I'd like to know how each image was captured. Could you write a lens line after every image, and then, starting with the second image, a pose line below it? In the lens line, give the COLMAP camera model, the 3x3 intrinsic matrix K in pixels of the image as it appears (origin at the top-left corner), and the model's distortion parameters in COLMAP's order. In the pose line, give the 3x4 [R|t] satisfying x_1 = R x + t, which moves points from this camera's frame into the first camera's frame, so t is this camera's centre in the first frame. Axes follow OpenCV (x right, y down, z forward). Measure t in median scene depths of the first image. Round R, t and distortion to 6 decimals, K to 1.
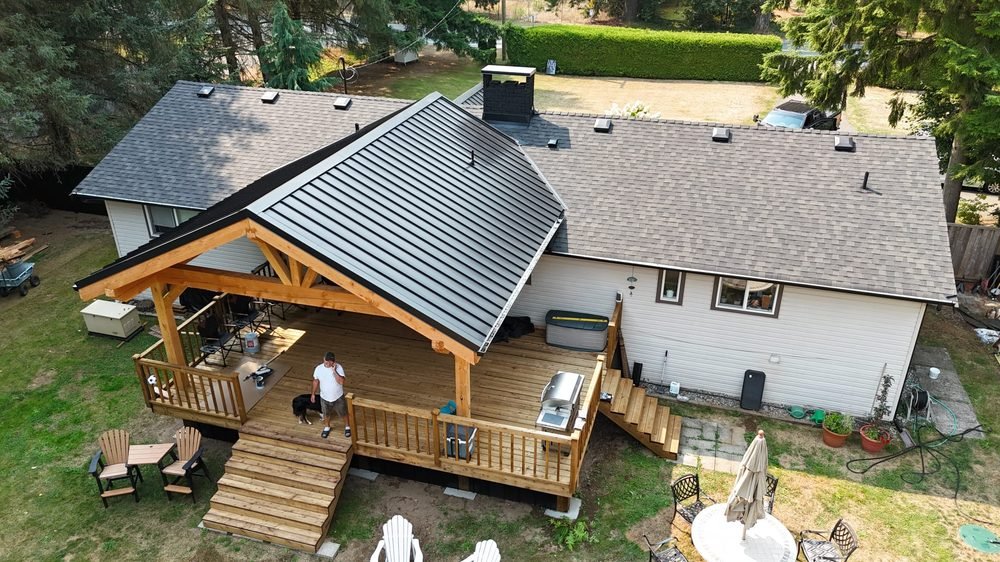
lens RADIAL K [[738.7, 0, 503.0], [0, 738.7, 278.8], [0, 0, 1]] dist [0.088888, -0.065596]
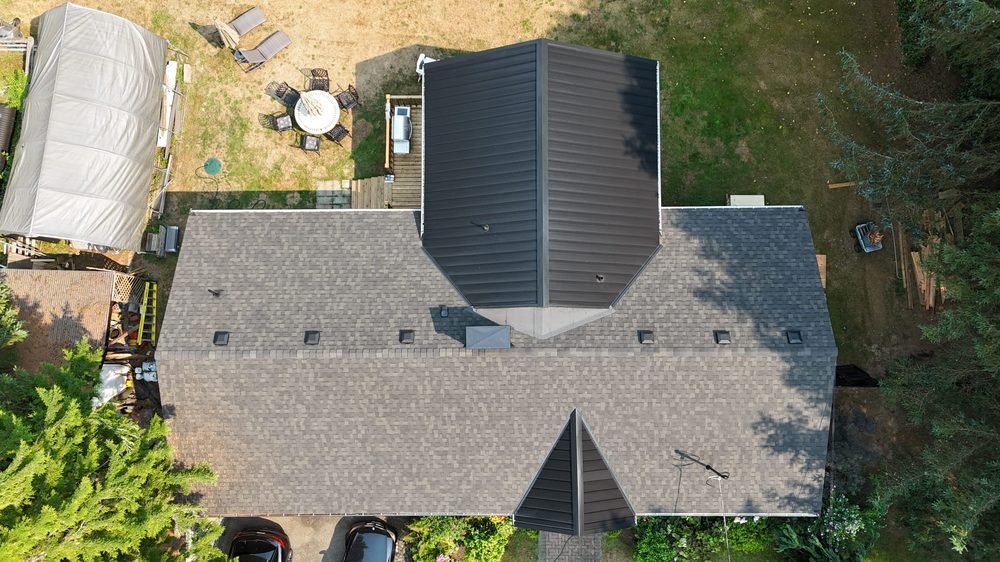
lens RADIAL K [[738.7, 0, 503.0], [0, 738.7, 278.8], [0, 0, 1]] dist [0.088888, -0.065596]
pose [[-0.958322, 0.285039, -0.019268, -0.018317], [-0.121165, -0.344432, 0.930959, -1.369004], [0.258723, 0.894494, 0.364614, 0.542699]]
